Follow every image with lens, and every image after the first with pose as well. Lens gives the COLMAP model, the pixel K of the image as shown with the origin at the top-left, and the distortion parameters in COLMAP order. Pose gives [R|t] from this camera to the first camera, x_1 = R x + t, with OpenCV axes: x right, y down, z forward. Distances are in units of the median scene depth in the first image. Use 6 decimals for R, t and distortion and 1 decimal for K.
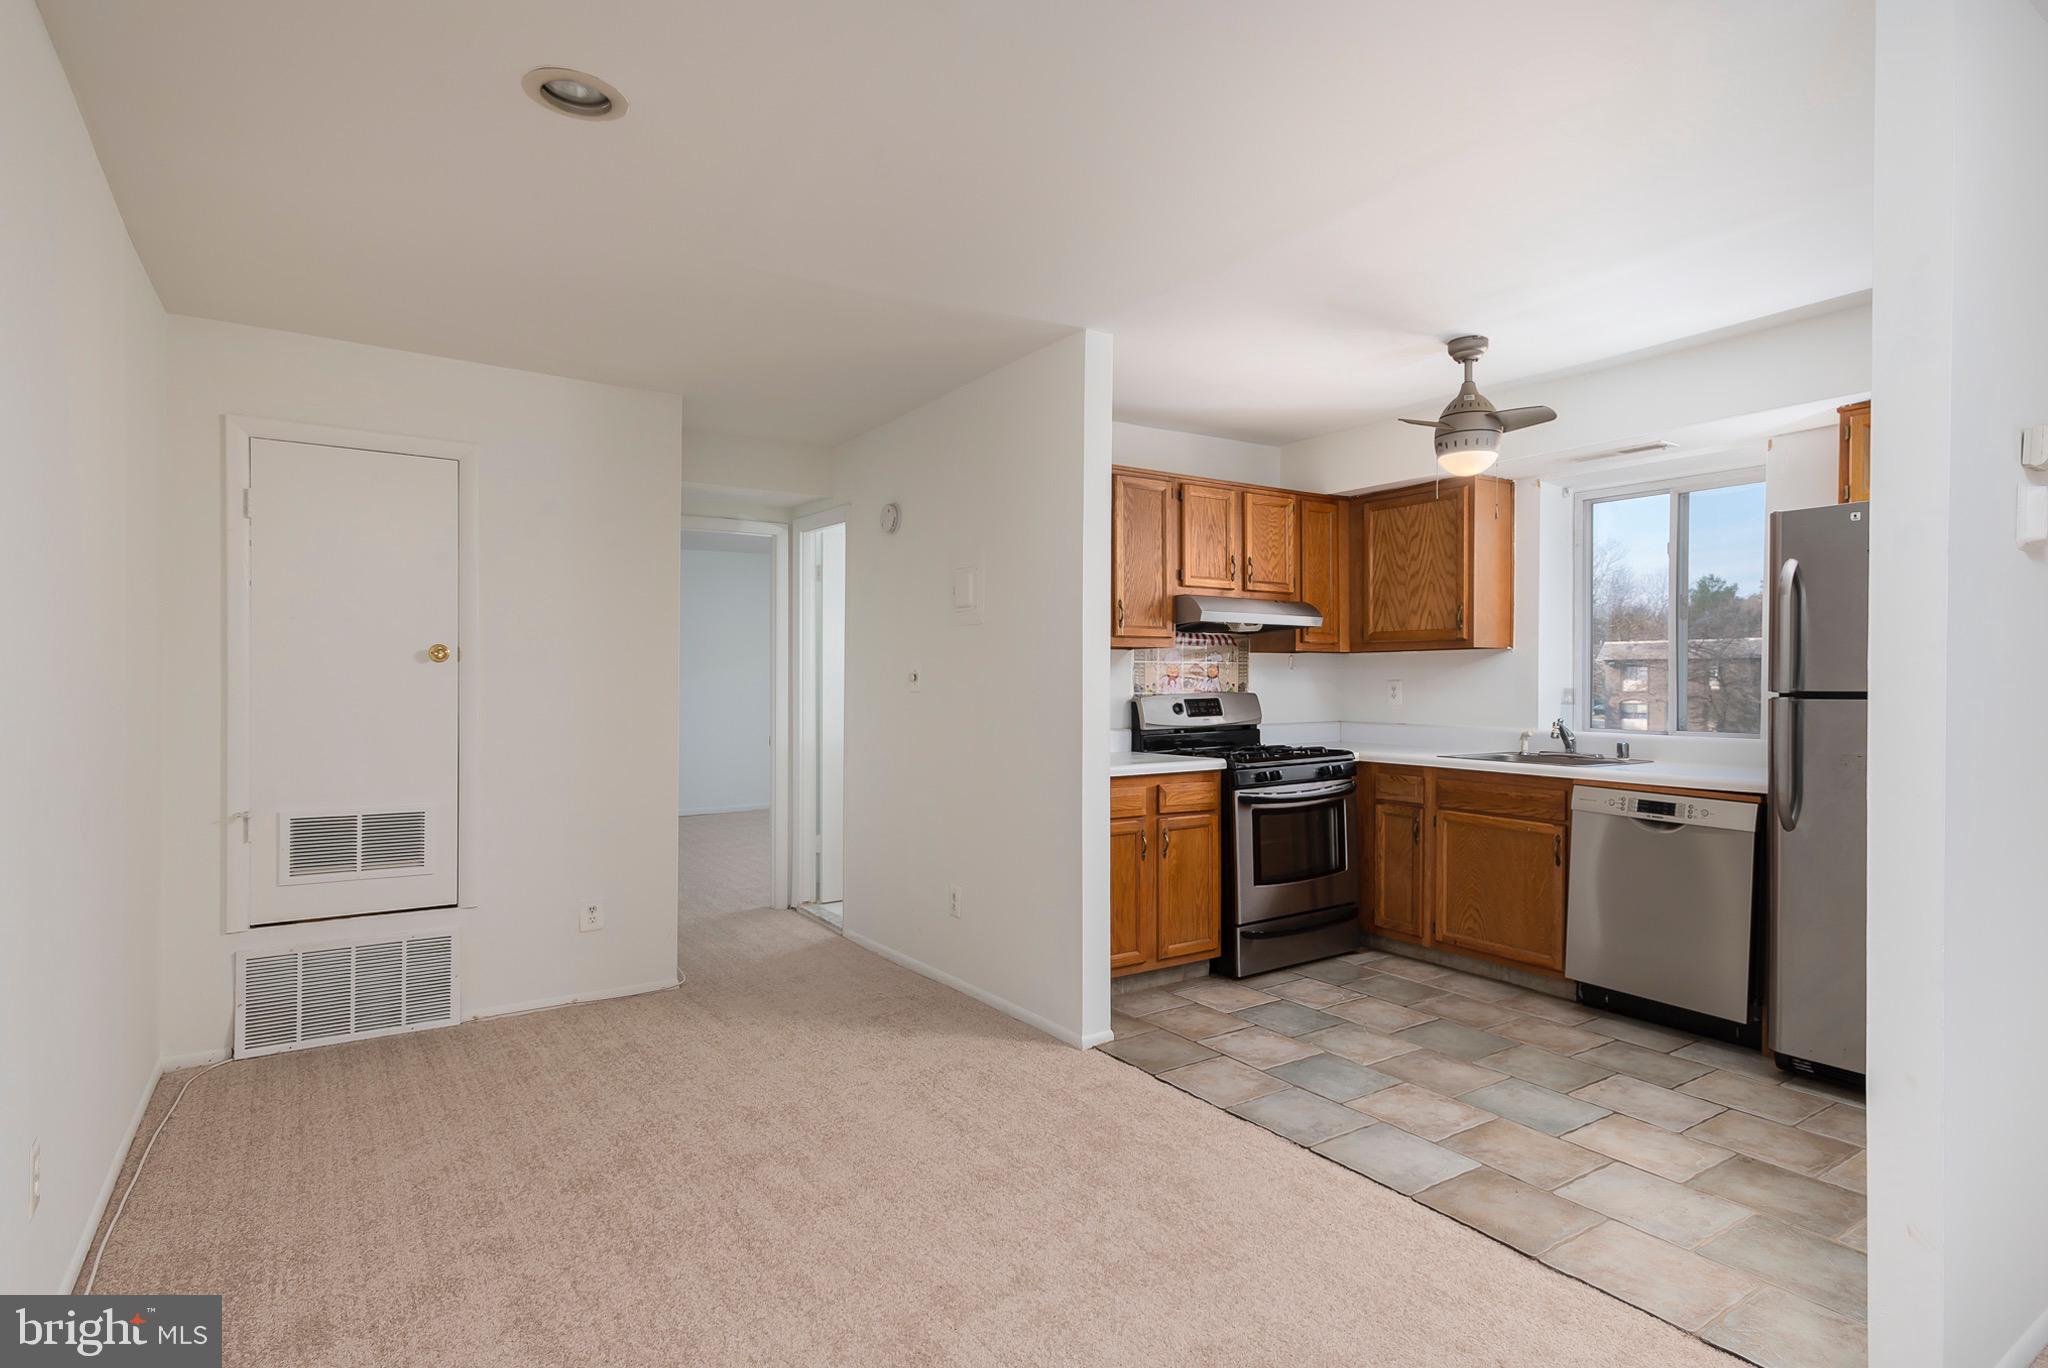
lens RADIAL K [[1053.8, 0, 1013.1], [0, 1053.8, 693.2], [0, 0, 1]] dist [0.026896, 0.000829]
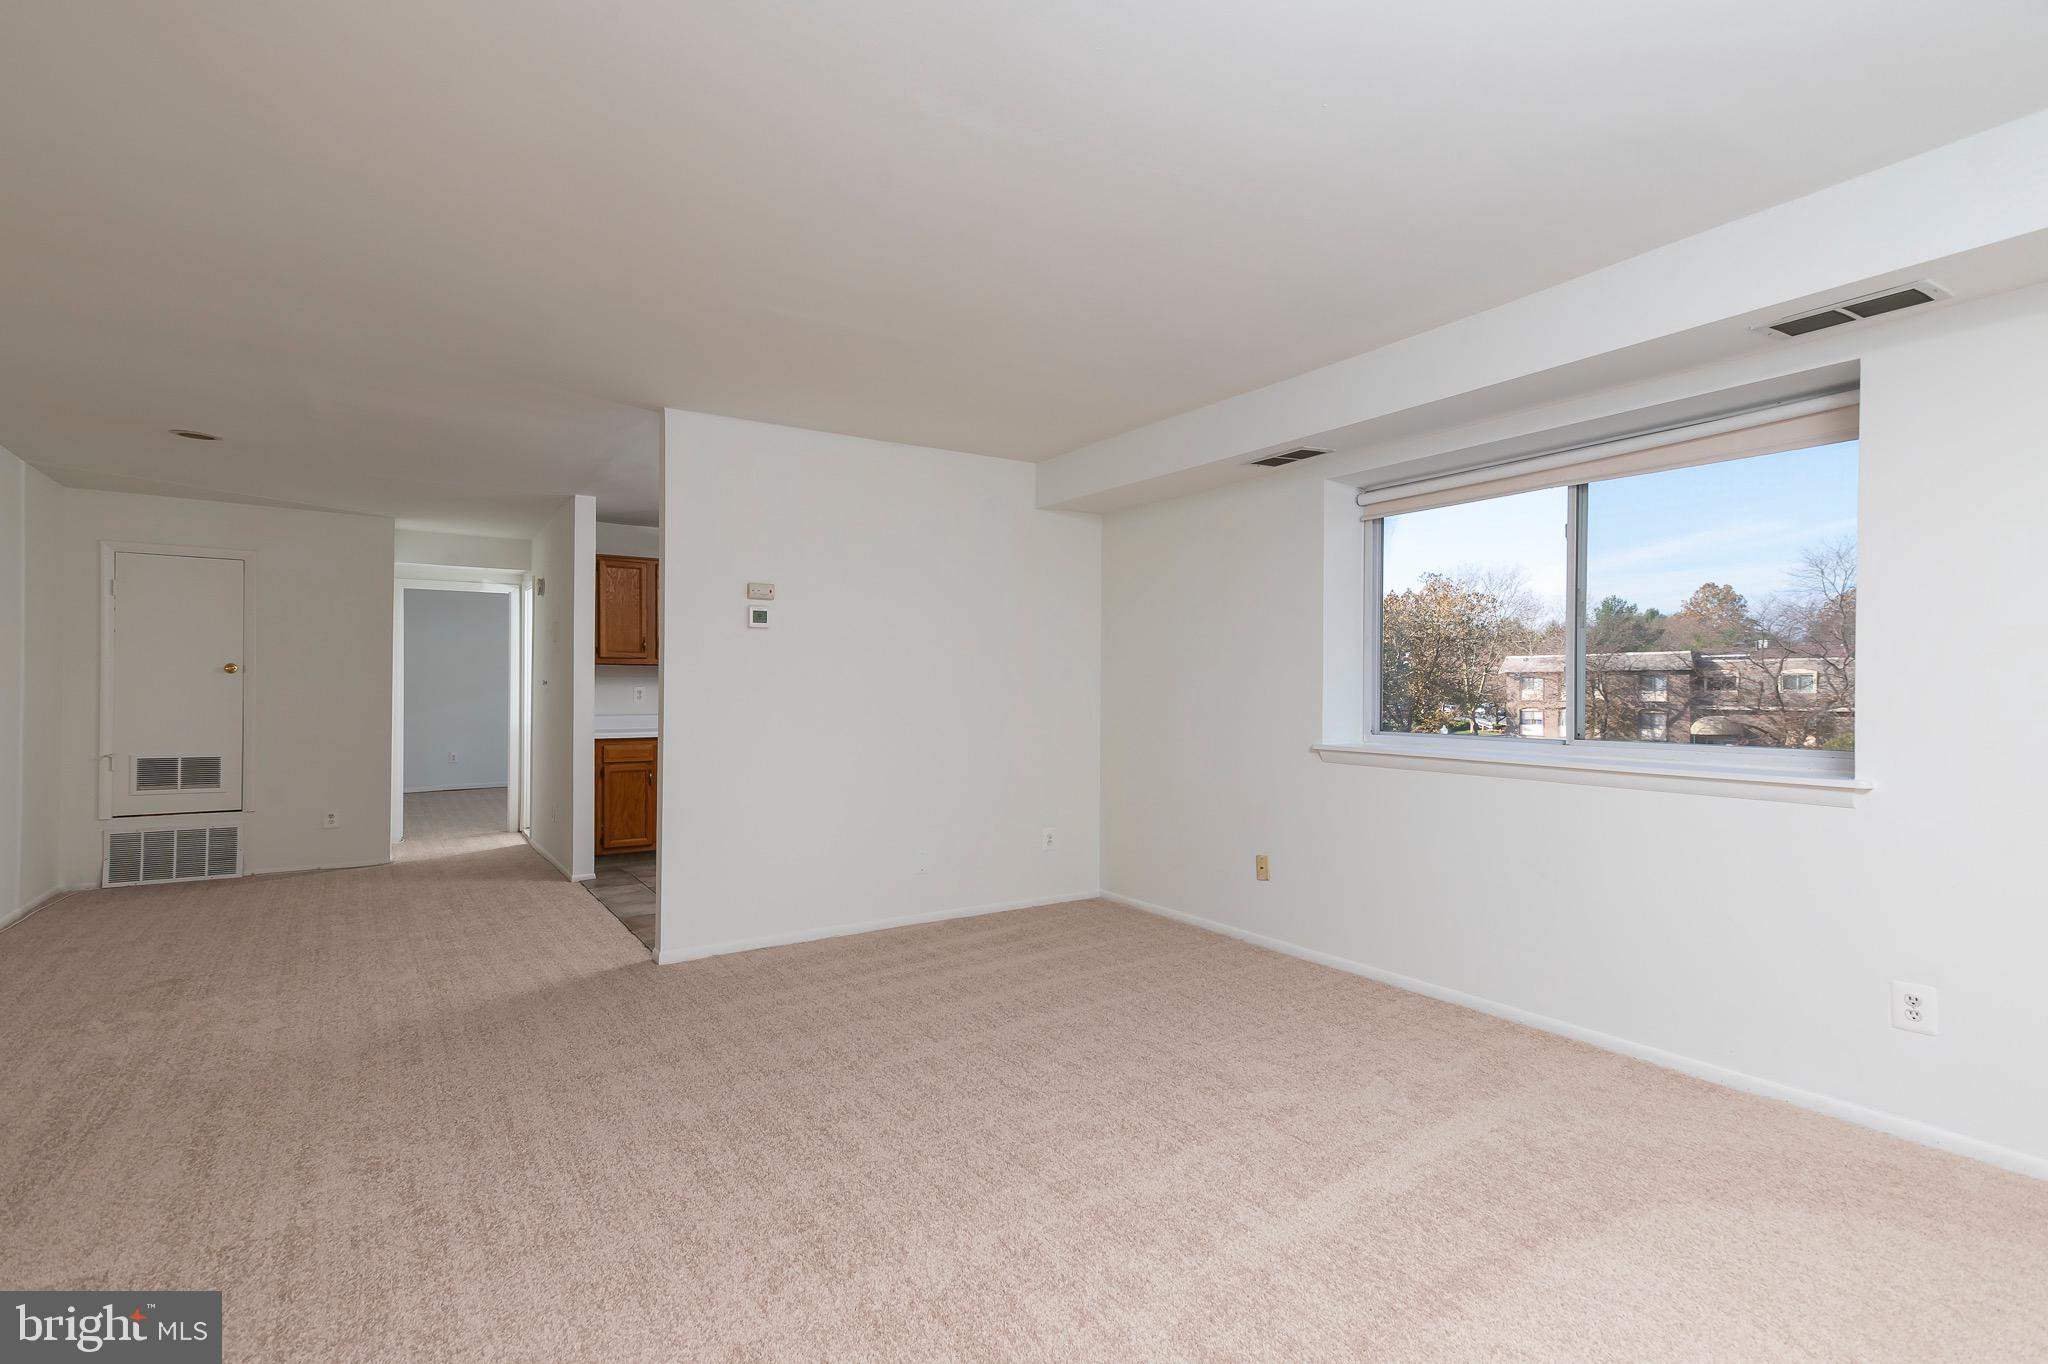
lens RADIAL K [[949.8, 0, 993.9], [0, 949.8, 690.7], [0, 0, 1]] dist [0.030276, -0.001904]
pose [[0.999994, -0.000010, -0.003483, 0.669839], [-0.000032, 0.999925, -0.012217, 0.017441], [0.003483, 0.012217, 0.999919, -0.556009]]
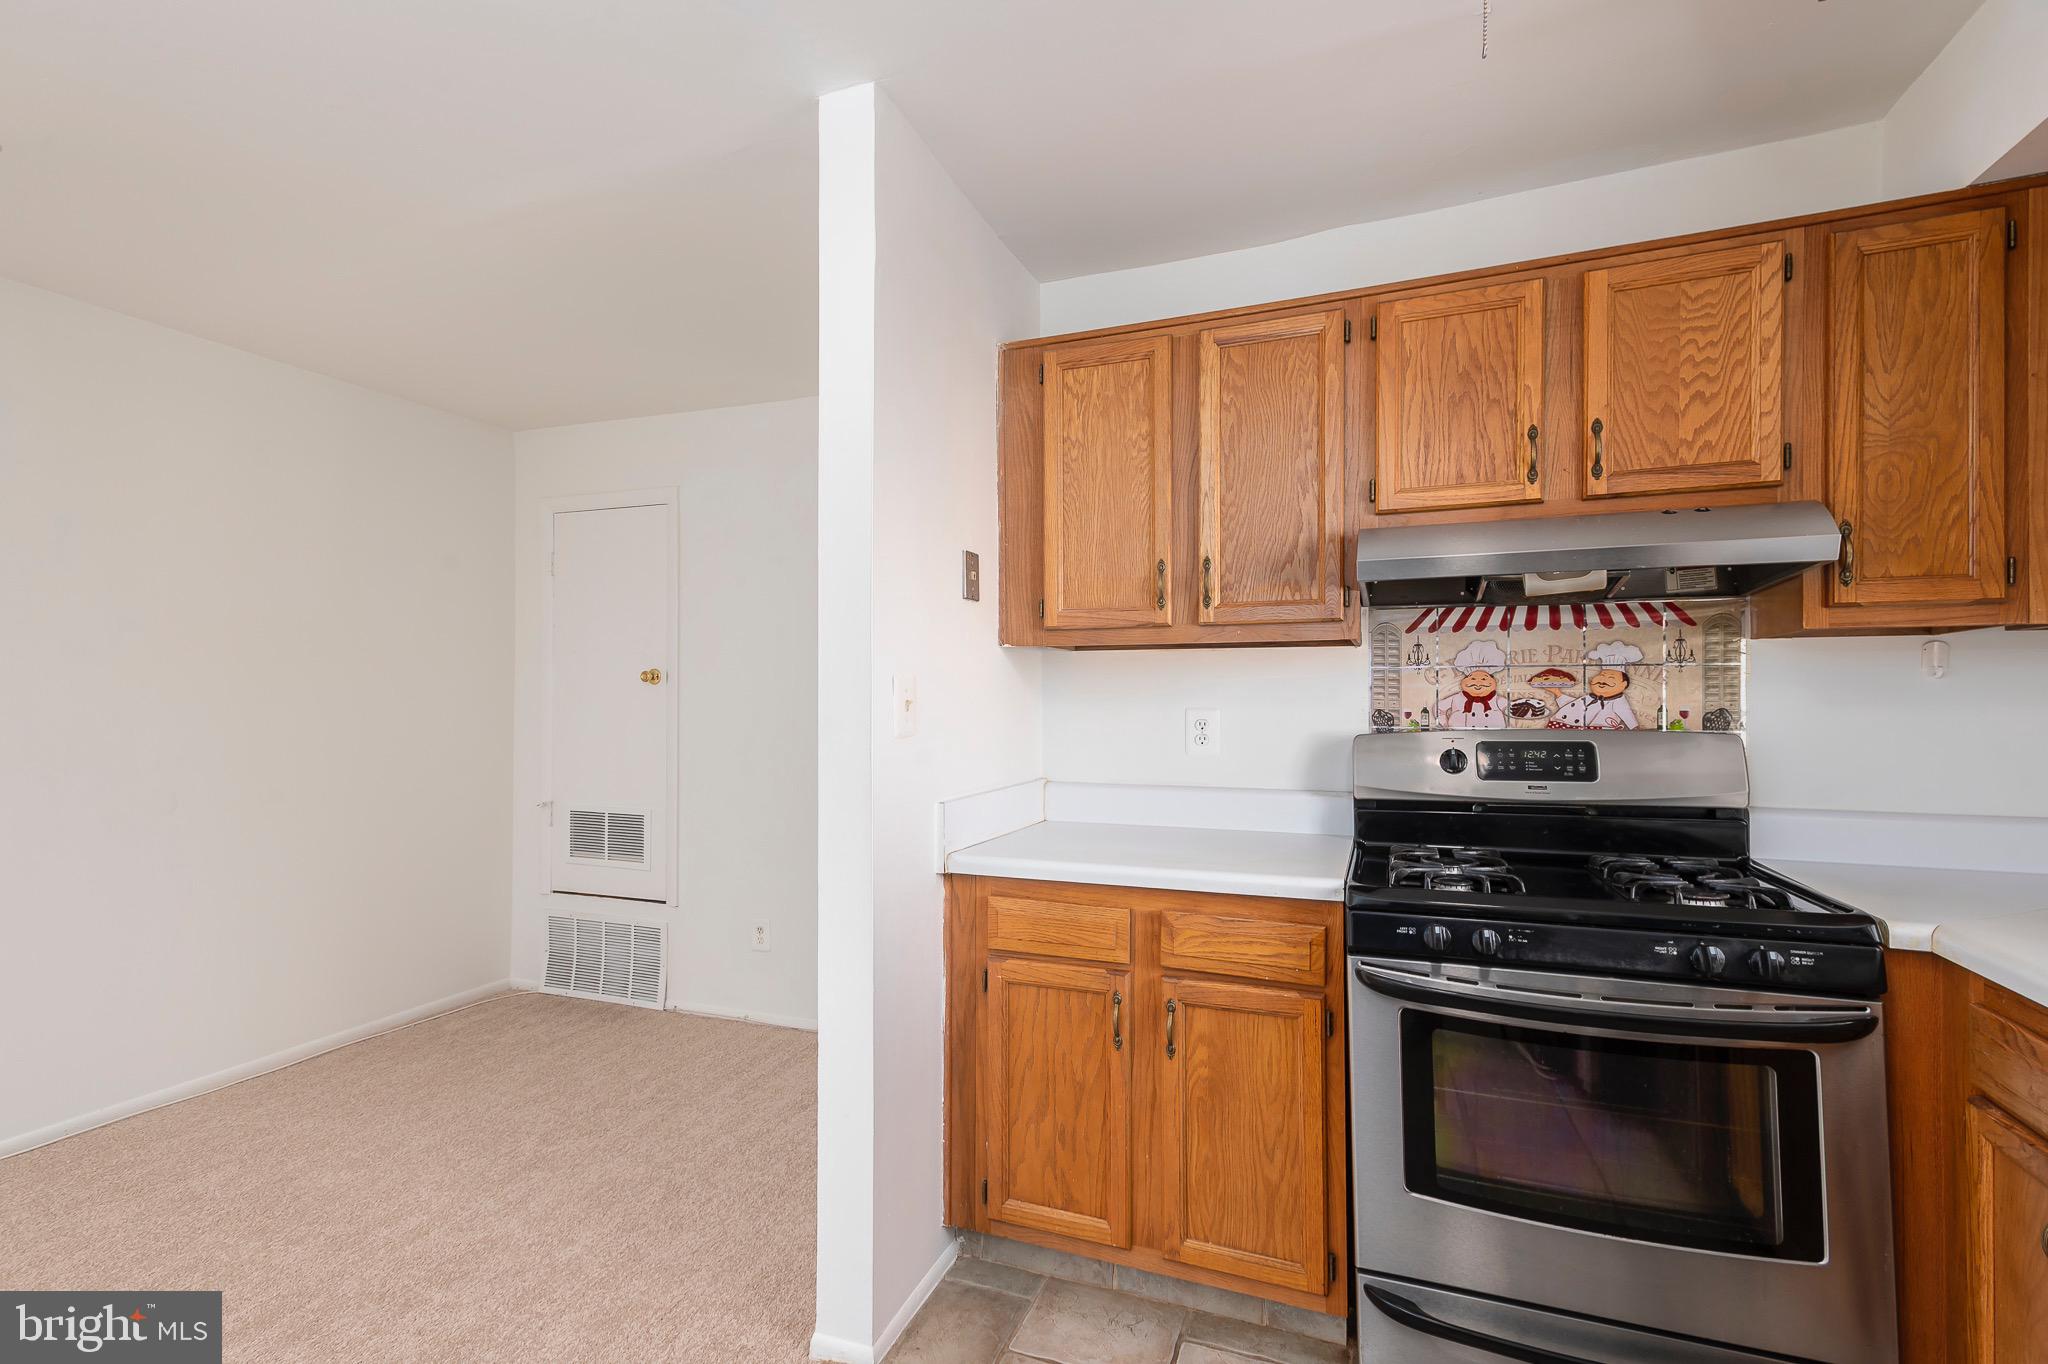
lens RADIAL K [[949.8, 0, 1017.0], [0, 949.8, 689.1], [0, 0, 1]] dist [0.030276, -0.001904]
pose [[0.571530, -0.004970, -0.820566, 0.463918], [-0.007008, 0.999916, -0.010937, -0.014217], [0.820551, 0.012002, 0.571447, 0.658064]]
